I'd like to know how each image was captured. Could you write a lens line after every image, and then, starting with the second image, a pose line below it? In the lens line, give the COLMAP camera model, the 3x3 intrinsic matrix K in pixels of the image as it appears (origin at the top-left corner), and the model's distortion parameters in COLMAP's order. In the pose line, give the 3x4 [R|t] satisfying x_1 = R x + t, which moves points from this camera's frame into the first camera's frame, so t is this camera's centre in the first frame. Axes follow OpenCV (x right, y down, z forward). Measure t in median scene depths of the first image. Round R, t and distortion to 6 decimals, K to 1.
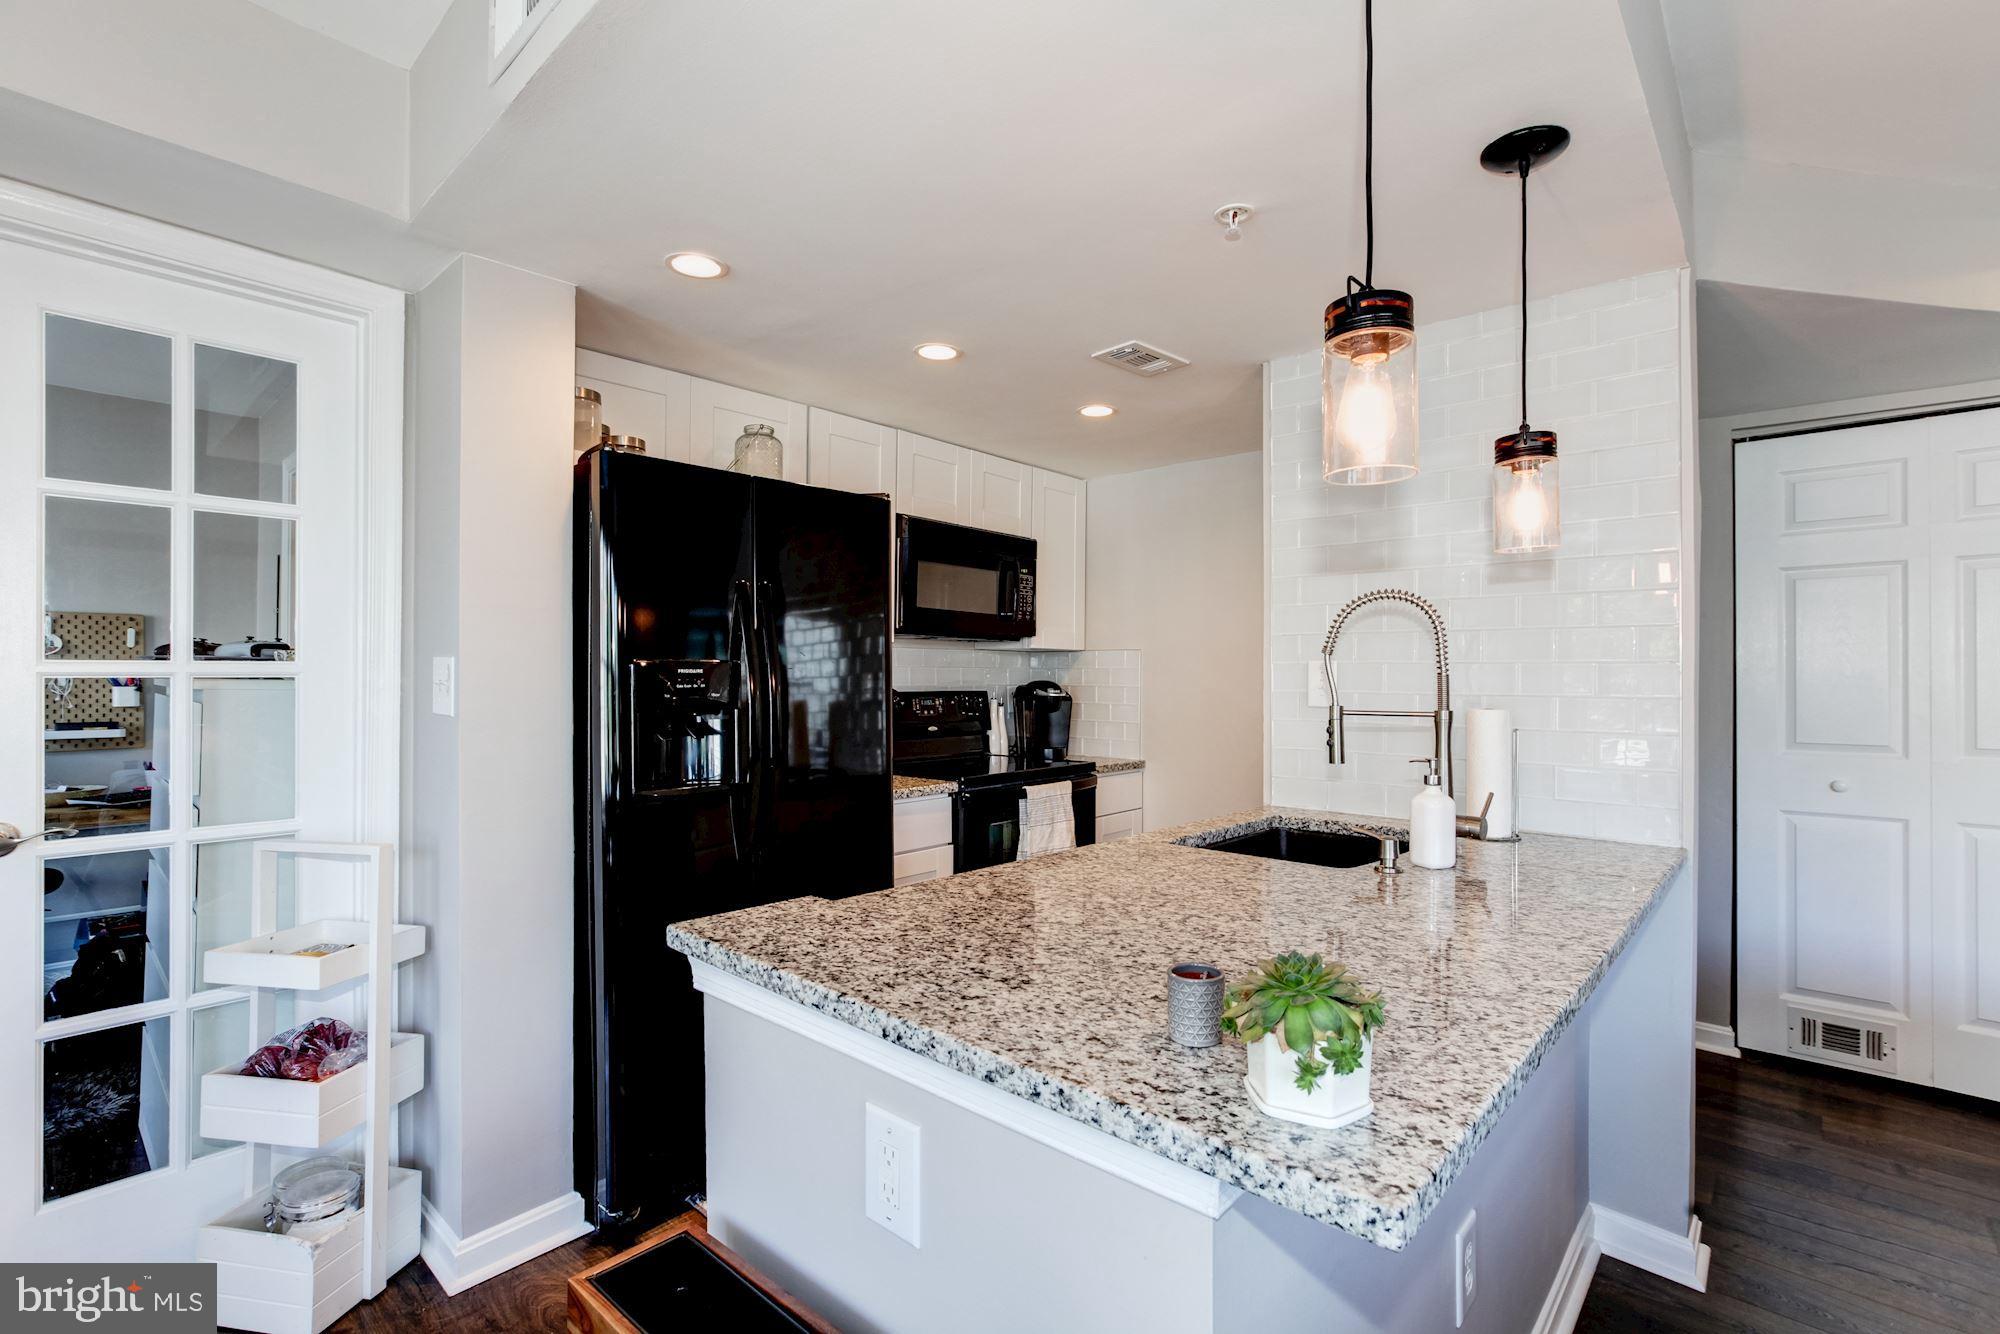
lens RADIAL K [[898.4, 0, 992.6], [0, 898.4, 674.0], [0, 0, 1]] dist [-0.025716, 0.011912]
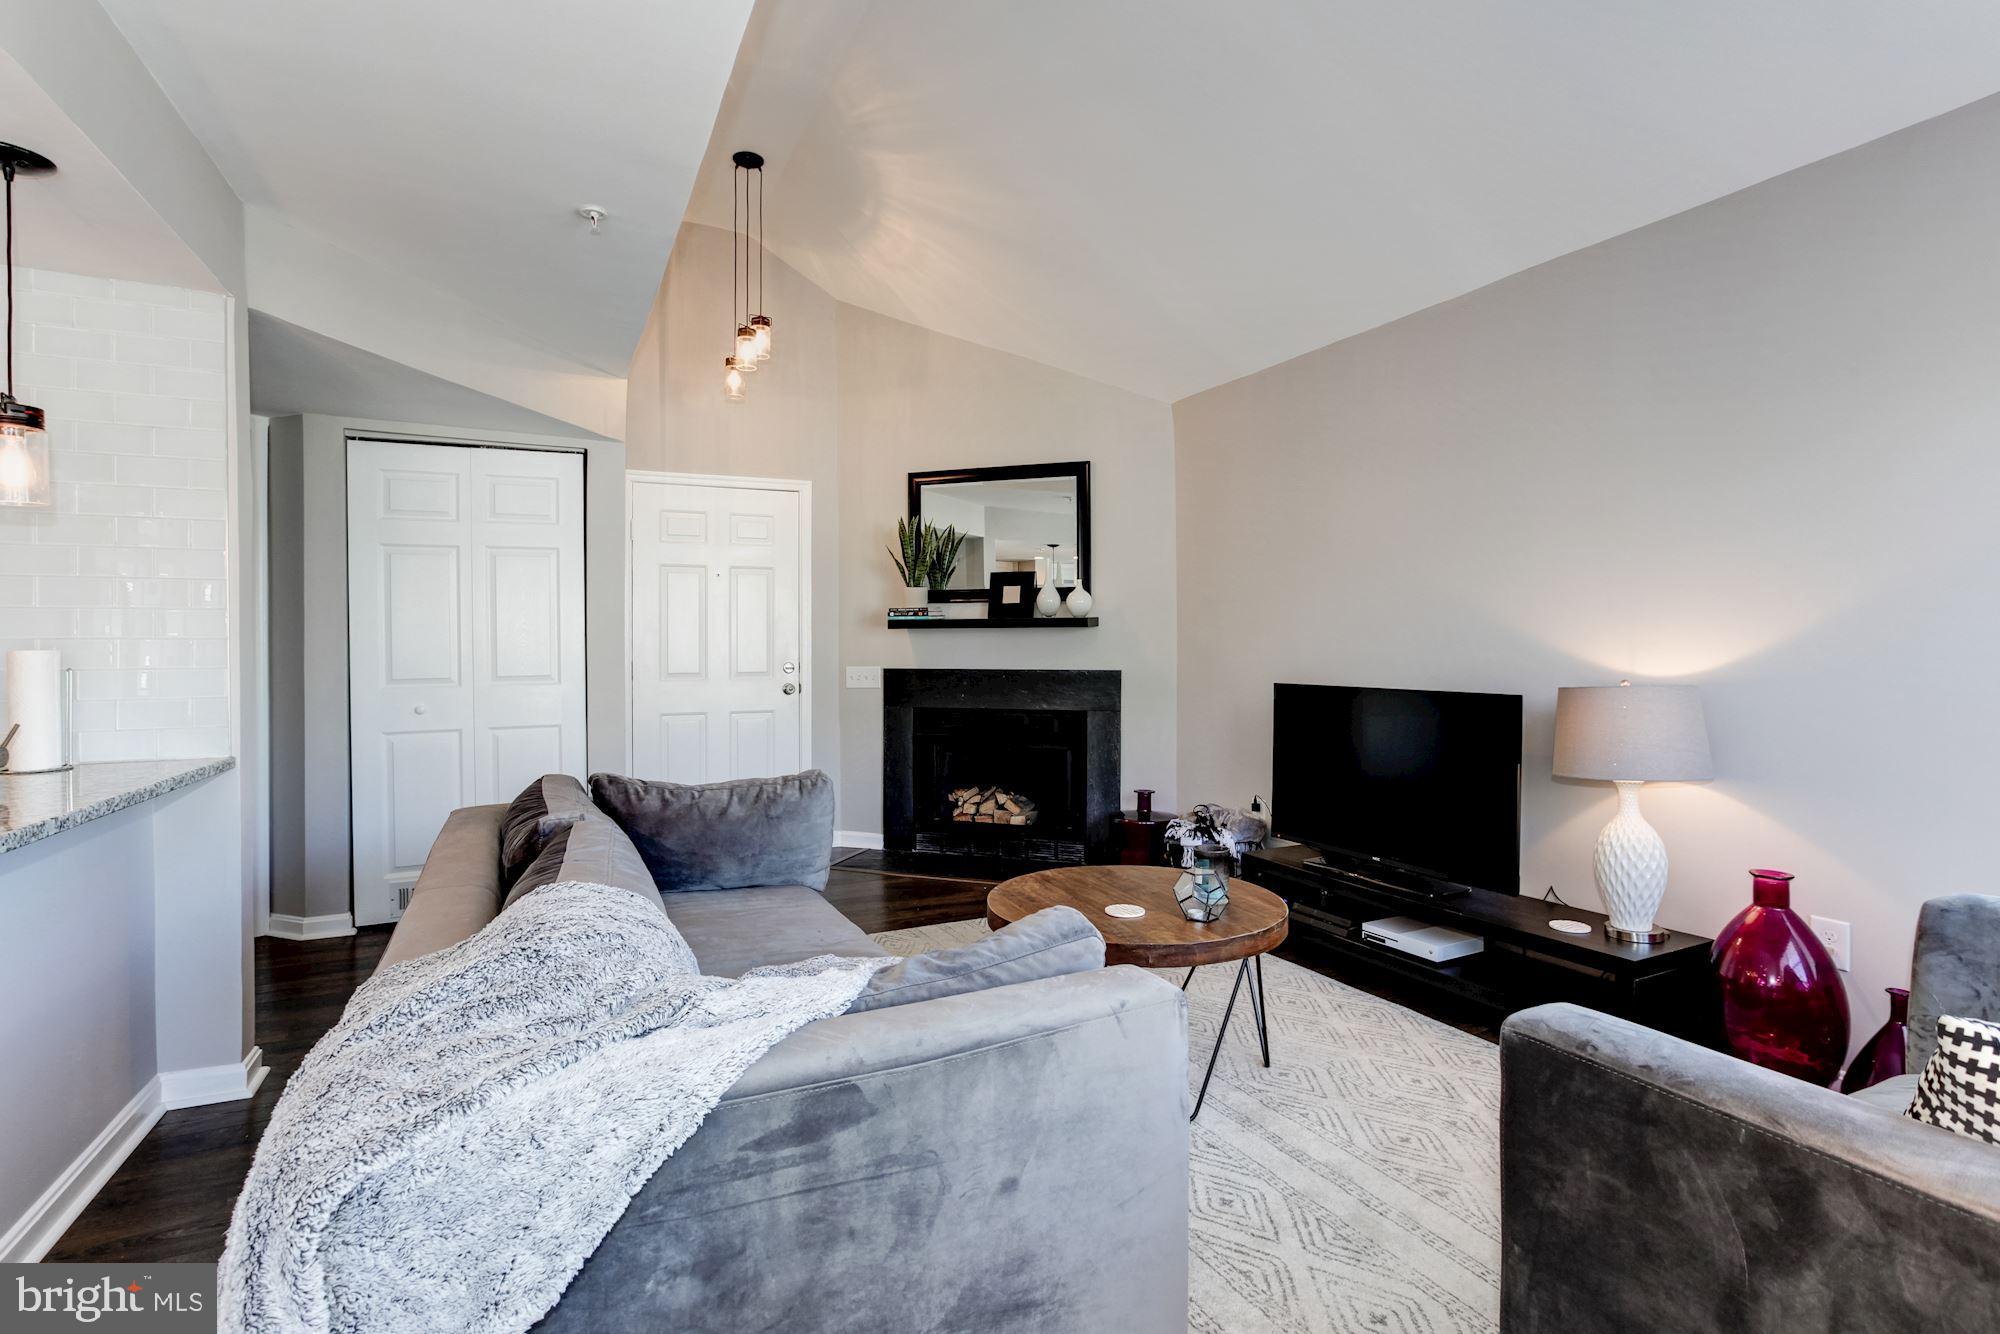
lens RADIAL K [[933.7, 0, 966.5], [0, 933.7, 641.9], [0, 0, 1]] dist [-0.038471, 0.018410]
pose [[0.391488, -0.006717, 0.920158, -0.012060], [0.006631, 0.999968, 0.004478, 0.036199], [-0.920159, 0.004349, 0.391521, -0.504830]]
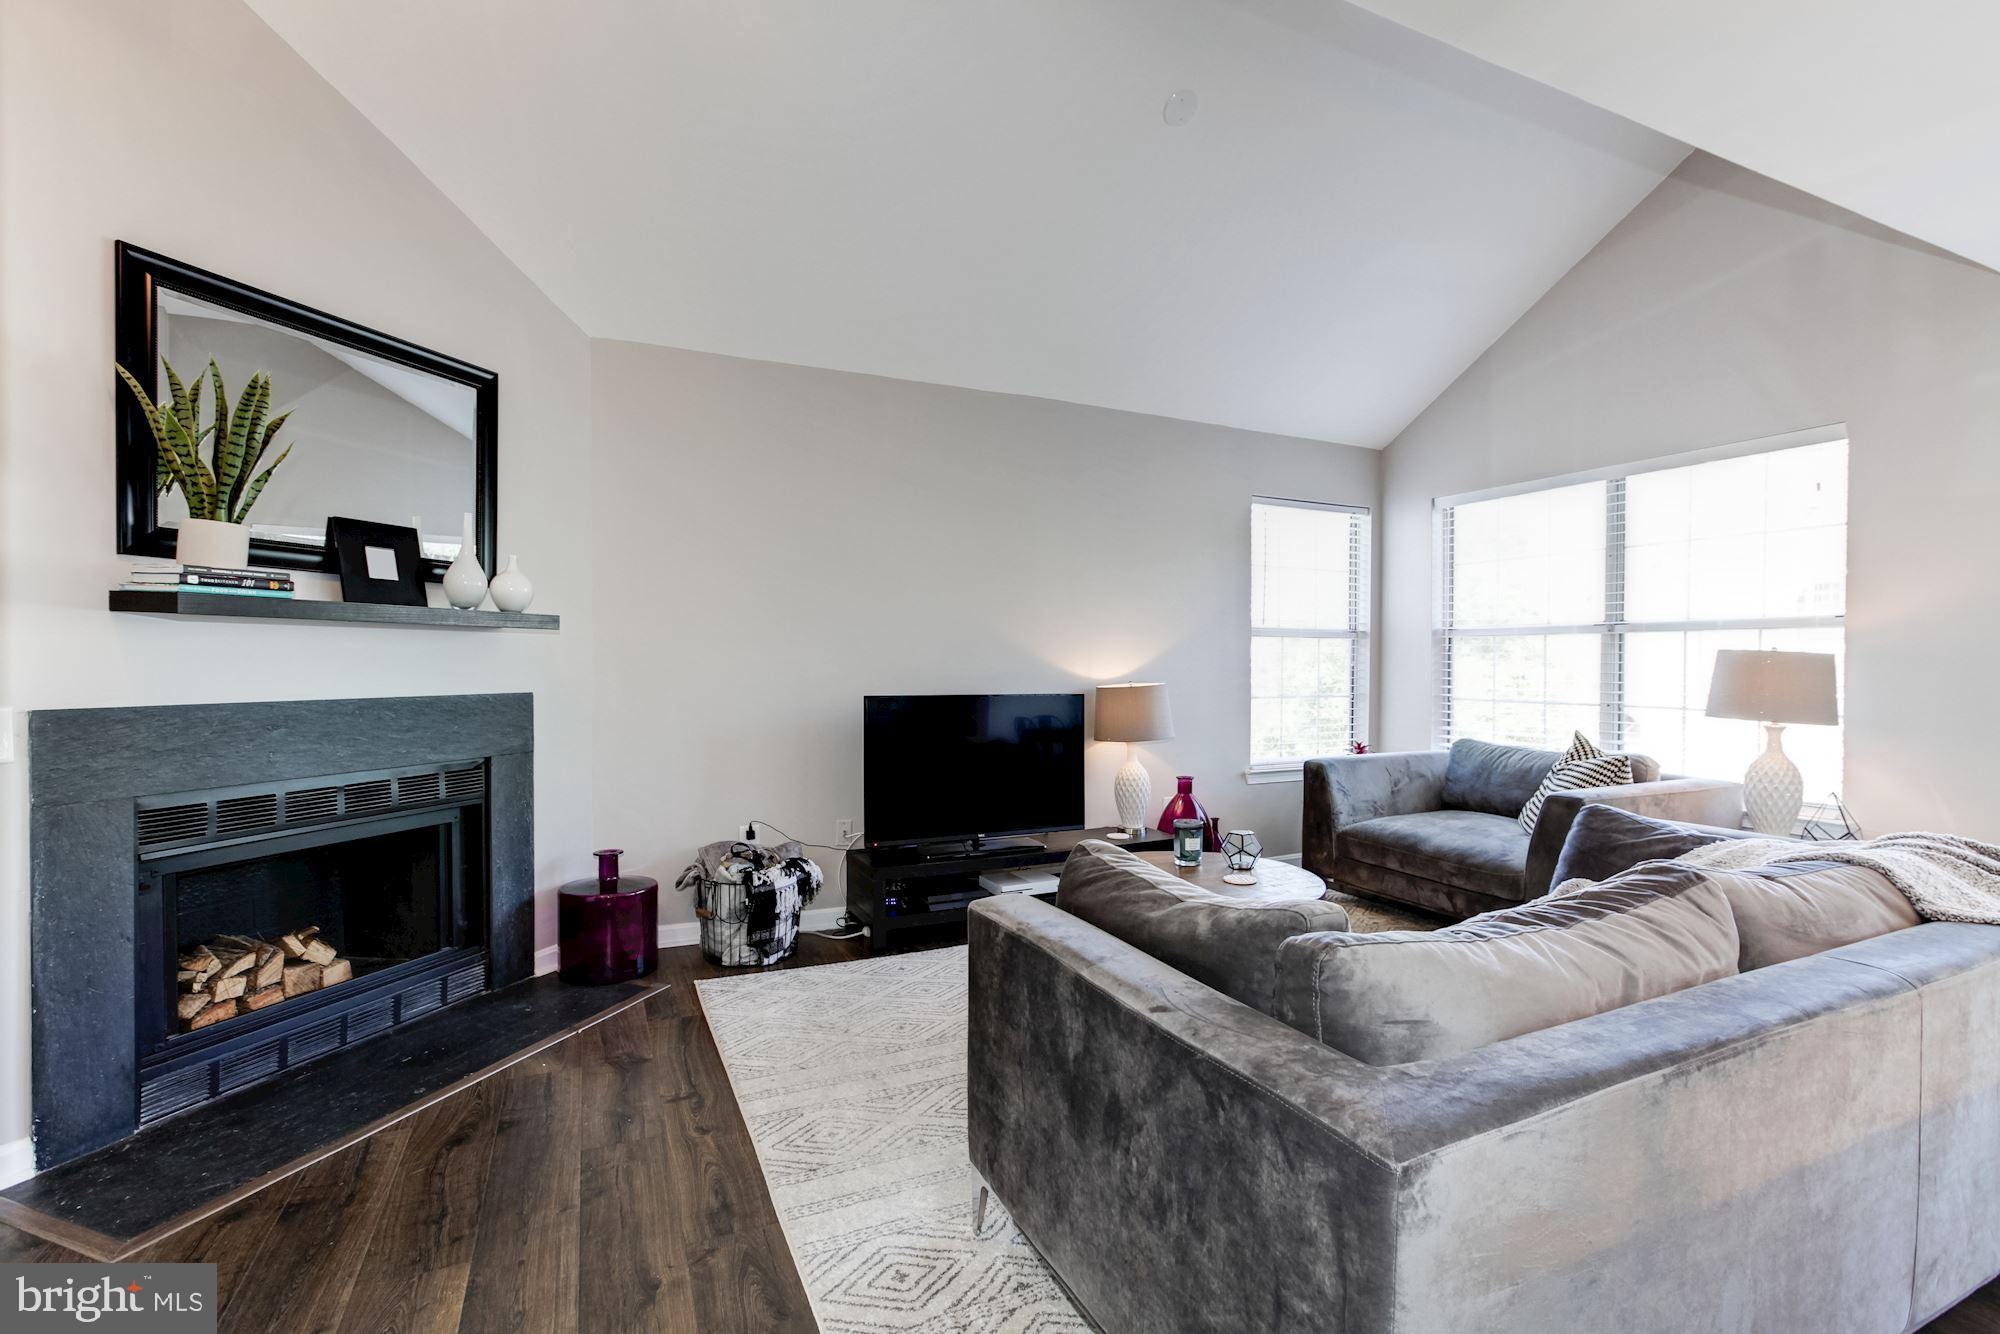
lens RADIAL K [[922.0, 0, 990.2], [0, 922.0, 672.7], [0, 0, 1]] dist [-0.032727, 0.029128]
pose [[-0.915632, -0.012591, 0.401821, 1.126765], [-0.009520, 0.999908, 0.009640, 0.066922], [-0.401905, 0.005002, -0.915667, 1.567434]]
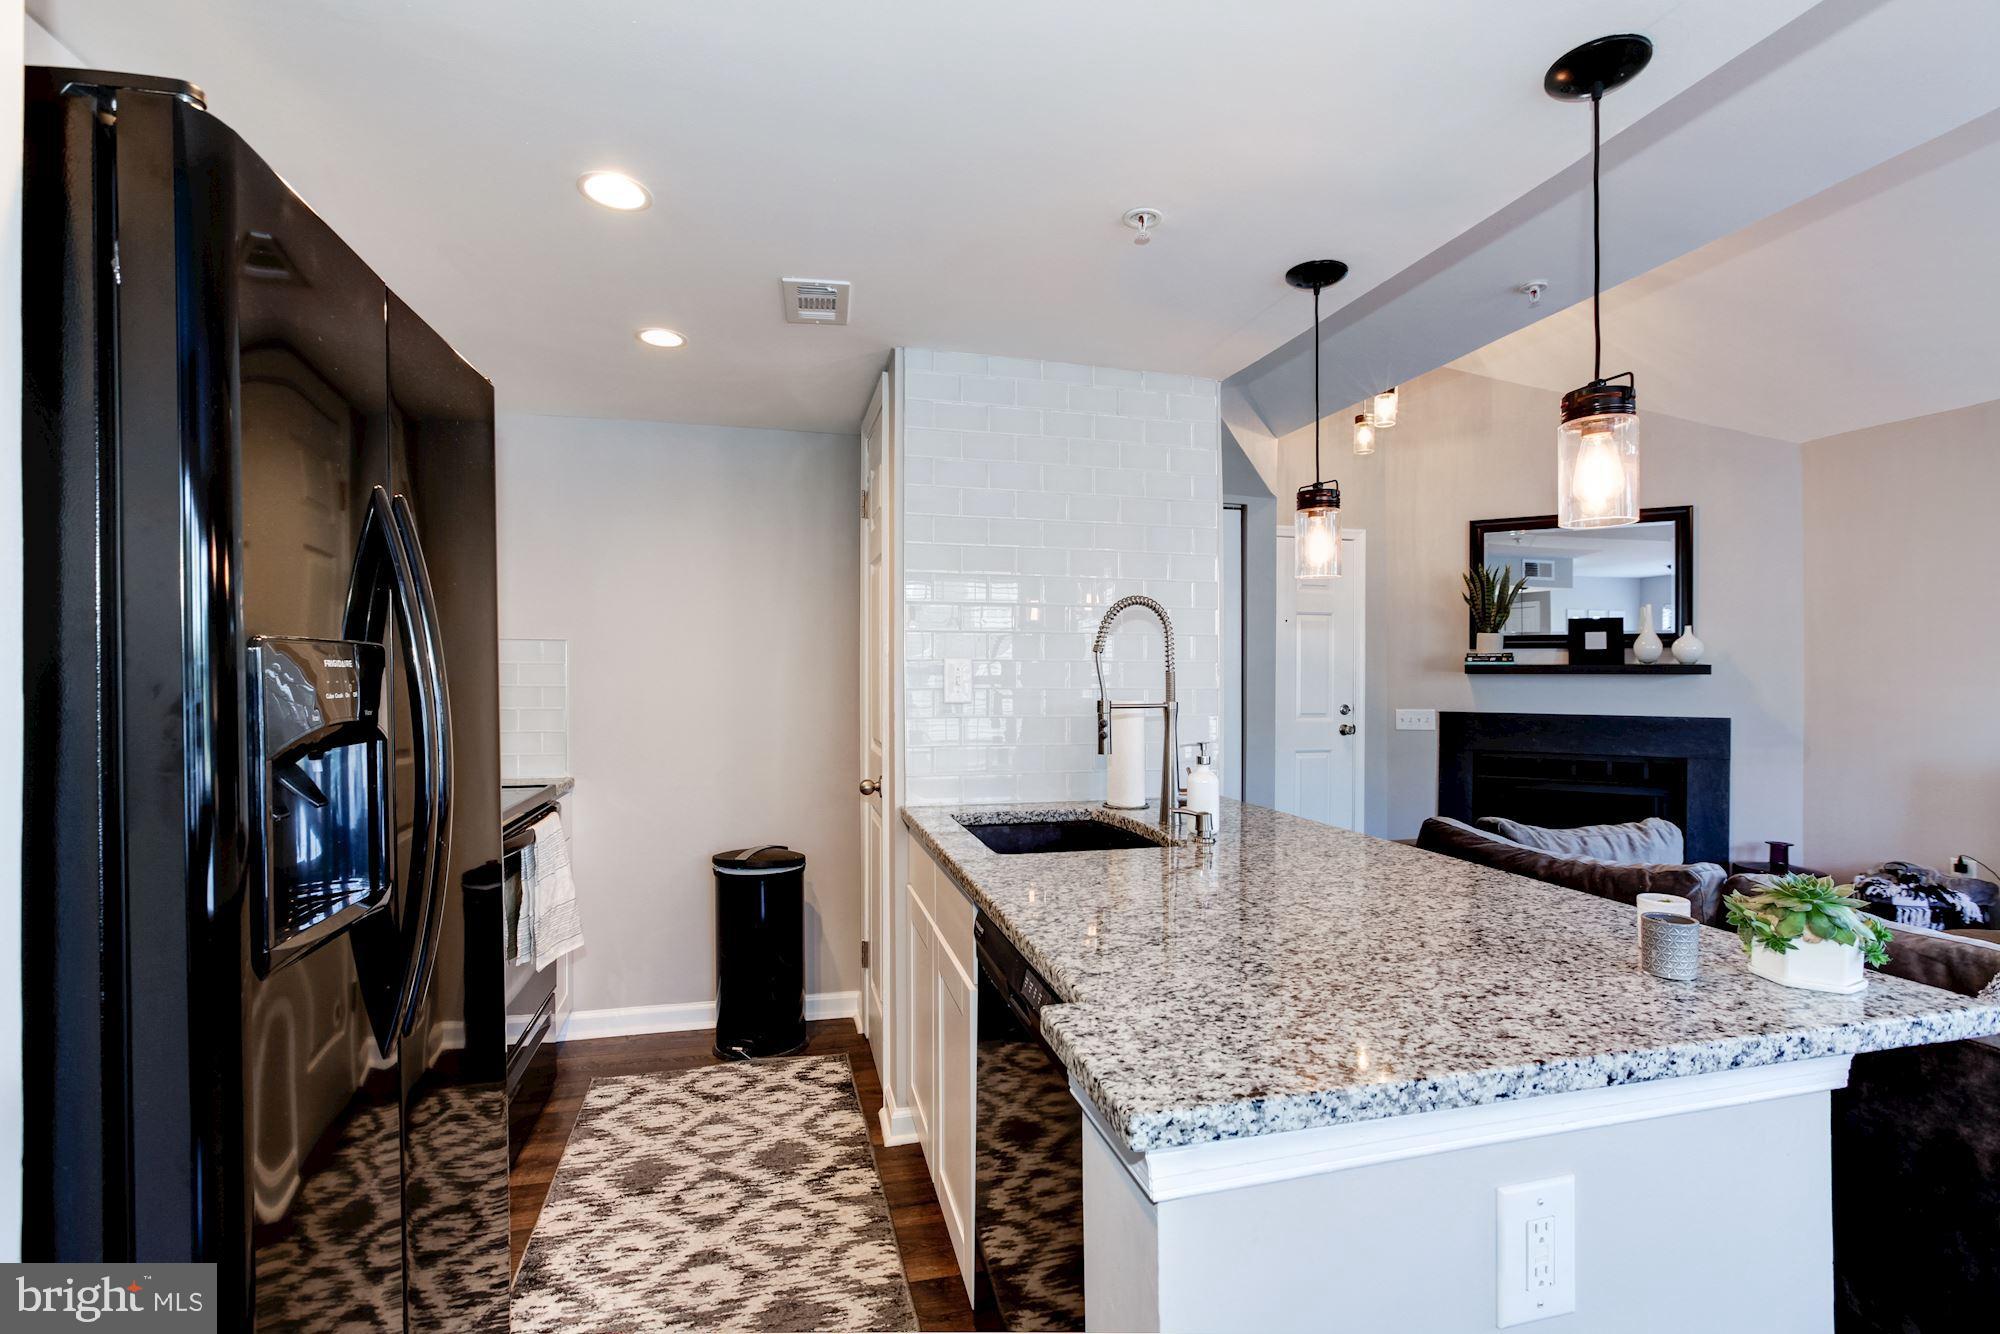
lens RADIAL K [[892.3, 0, 999.8], [0, 892.3, 674.5], [0, 0, 1]] dist [-0.030937, 0.016171]
pose [[0.555377, -0.002198, 0.831596, -0.618016], [-0.000760, 0.999995, 0.003151, 0.001133], [-0.831599, -0.002382, 0.555372, 0.537779]]
